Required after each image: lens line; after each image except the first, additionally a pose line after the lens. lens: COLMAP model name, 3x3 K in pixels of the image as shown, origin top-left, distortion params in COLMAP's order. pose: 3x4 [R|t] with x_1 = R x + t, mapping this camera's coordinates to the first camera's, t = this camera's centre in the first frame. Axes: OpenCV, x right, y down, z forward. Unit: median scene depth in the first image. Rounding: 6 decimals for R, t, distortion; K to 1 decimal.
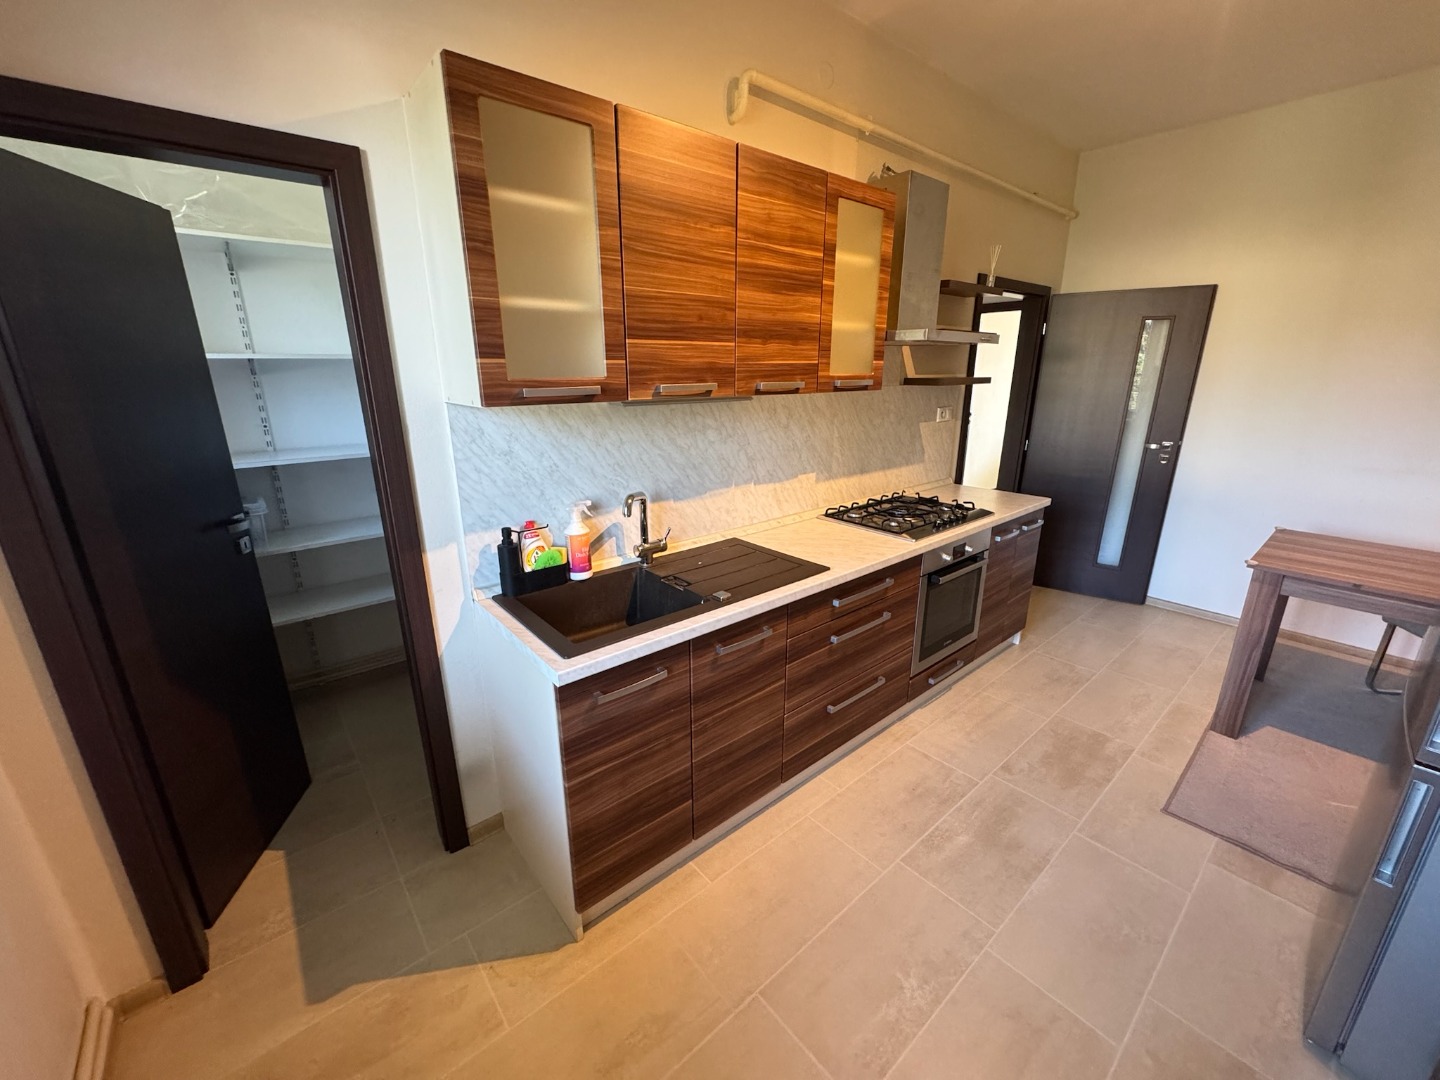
lens RADIAL K [[575.1, 0, 720.0], [0, 575.1, 540.0], [0, 0, 1]] dist [-0.000689, -0.000127]
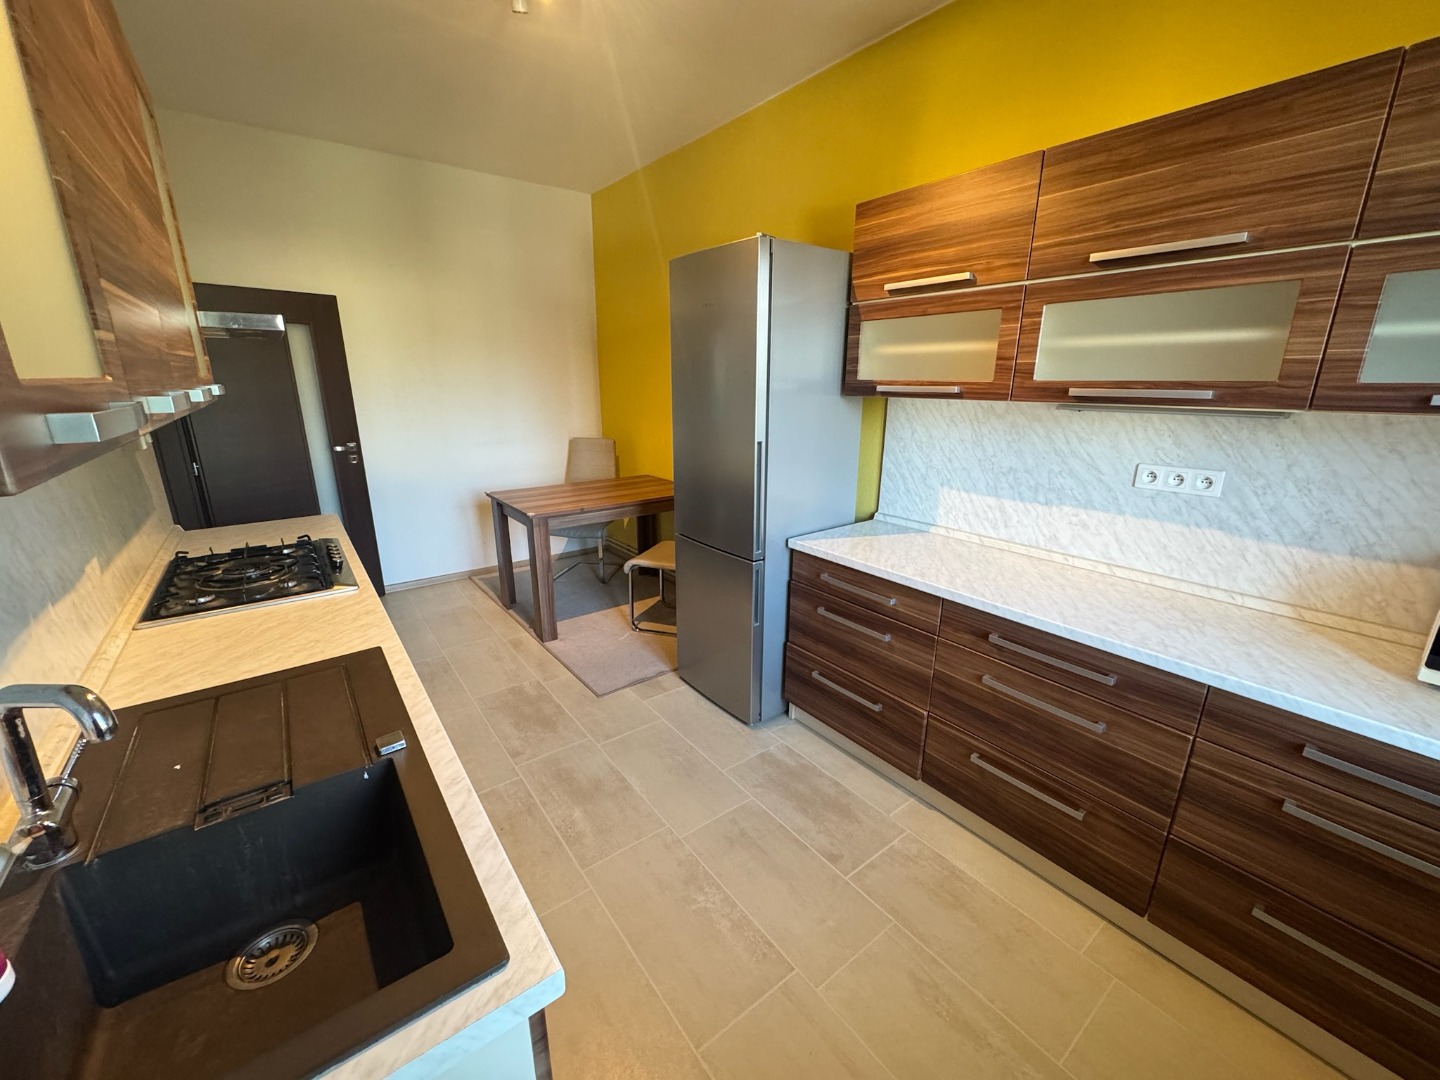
lens RADIAL K [[575.1, 0, 720.0], [0, 575.1, 540.0], [0, 0, 1]] dist [-0.000689, -0.000127]
pose [[0.056608, -0.272099, 0.960603, -0.347629], [0.283053, 0.927043, 0.245913, -0.104812], [-0.957432, 0.257981, 0.129496, 0.377281]]
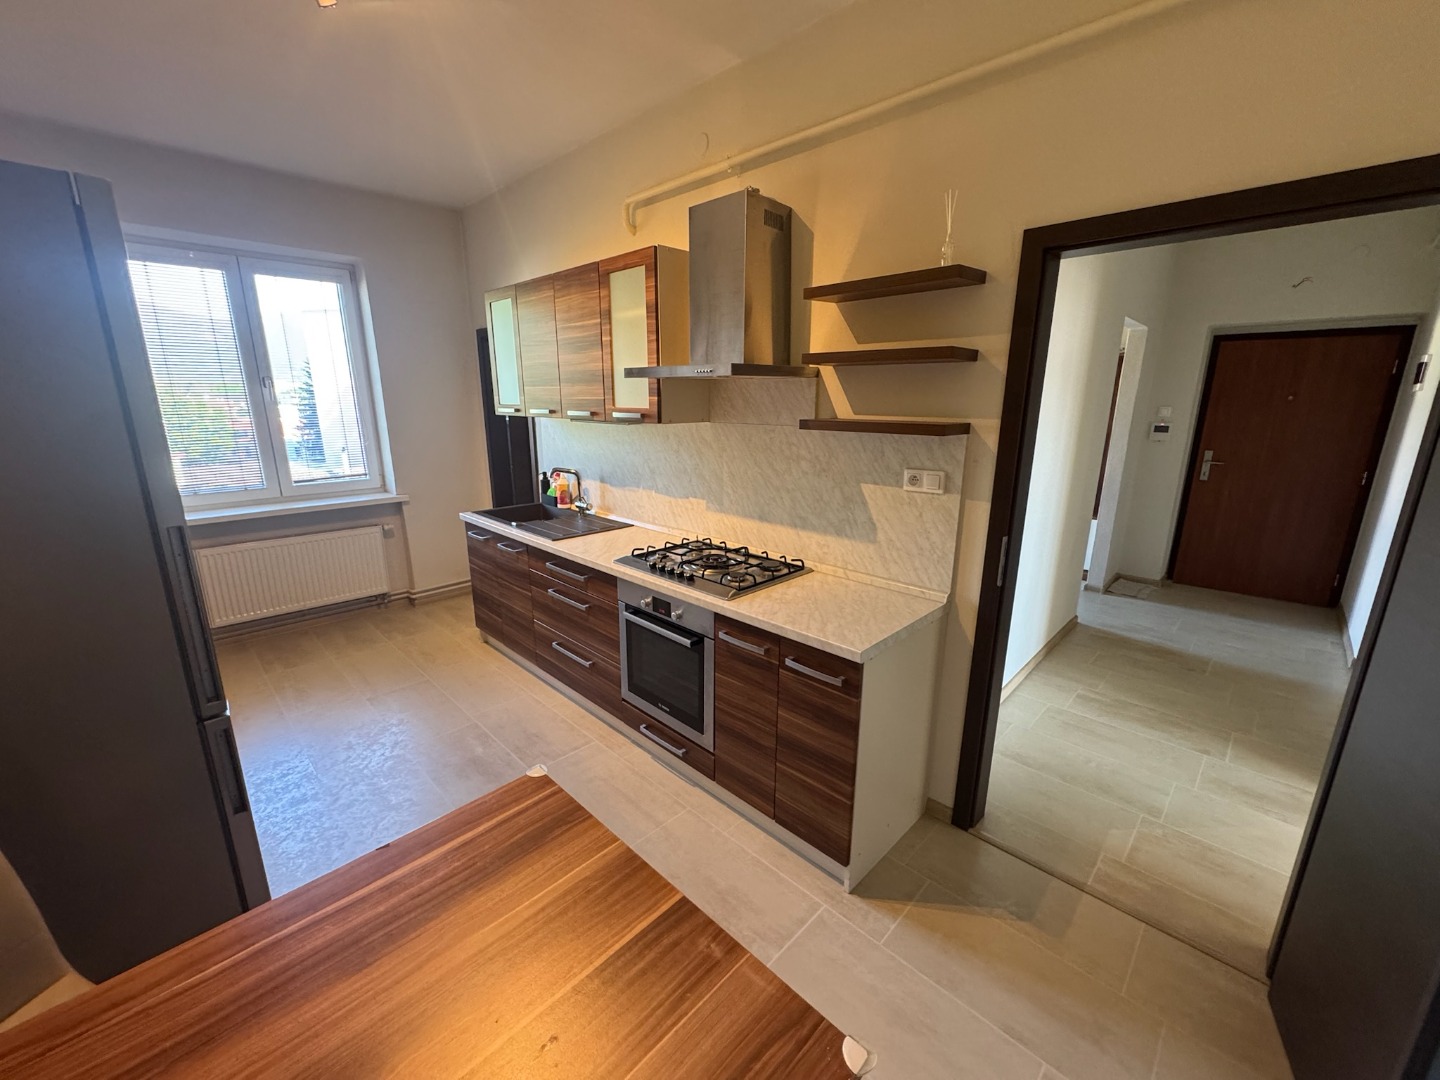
lens RADIAL K [[575.1, 0, 720.0], [0, 575.1, 540.0], [0, 0, 1]] dist [-0.000689, -0.000127]
pose [[0.086971, 0.245488, -0.965491, 1.289812], [-0.287771, 0.934038, 0.211568, -0.299682], [0.953742, 0.259440, 0.151878, 0.944438]]
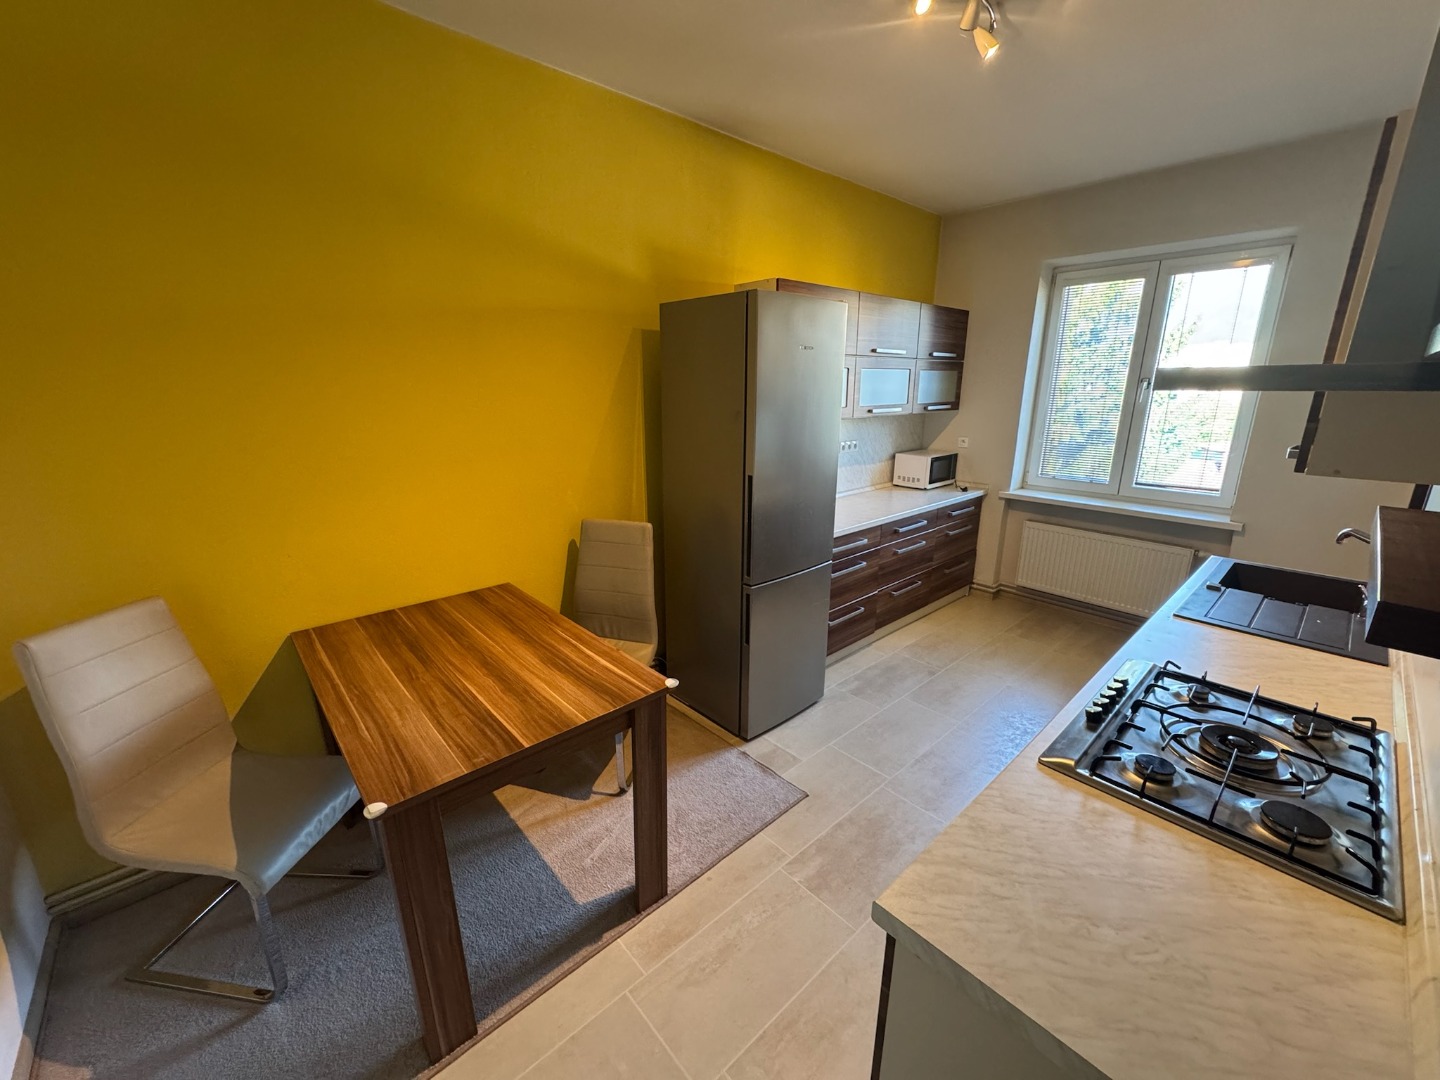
lens RADIAL K [[575.1, 0, 720.0], [0, 575.1, 540.0], [0, 0, 1]] dist [-0.000689, -0.000127]
pose [[-0.999573, 0.007304, -0.028304, 0.810422], [-0.008789, 0.848383, 0.529310, -0.470021], [0.027878, 0.529332, -0.847956, 1.412217]]
